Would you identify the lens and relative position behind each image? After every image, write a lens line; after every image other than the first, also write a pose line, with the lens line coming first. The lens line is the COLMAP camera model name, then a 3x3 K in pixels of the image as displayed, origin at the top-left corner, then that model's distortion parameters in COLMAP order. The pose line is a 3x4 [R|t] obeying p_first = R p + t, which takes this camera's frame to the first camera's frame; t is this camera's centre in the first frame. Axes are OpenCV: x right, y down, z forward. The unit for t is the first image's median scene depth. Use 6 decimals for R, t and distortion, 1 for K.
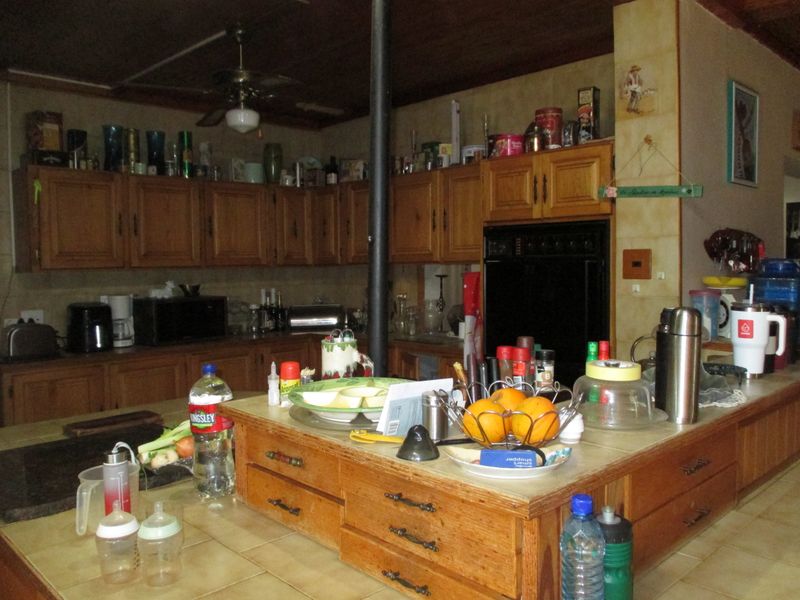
lens RADIAL K [[663.0, 0, 400.0], [0, 663.0, 298.1], [0, 0, 1]] dist [-0.005734, -0.005059]
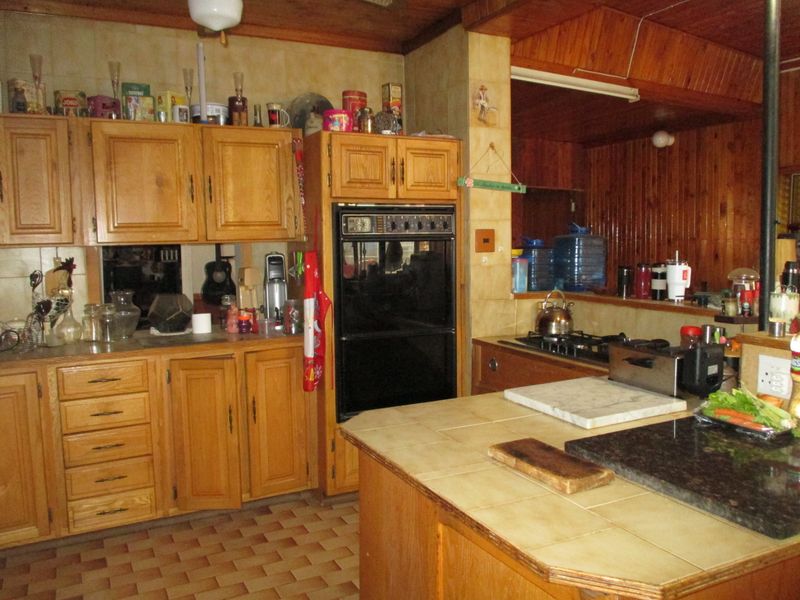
lens RADIAL K [[663.0, 0, 399.2], [0, 663.0, 299.7], [0, 0, 1]] dist [-0.005734, -0.005059]
pose [[0.294099, -0.082349, 0.952221, -0.942346], [0.060932, 0.995870, 0.067305, -0.034299], [-0.953831, 0.038227, 0.297902, 0.784164]]
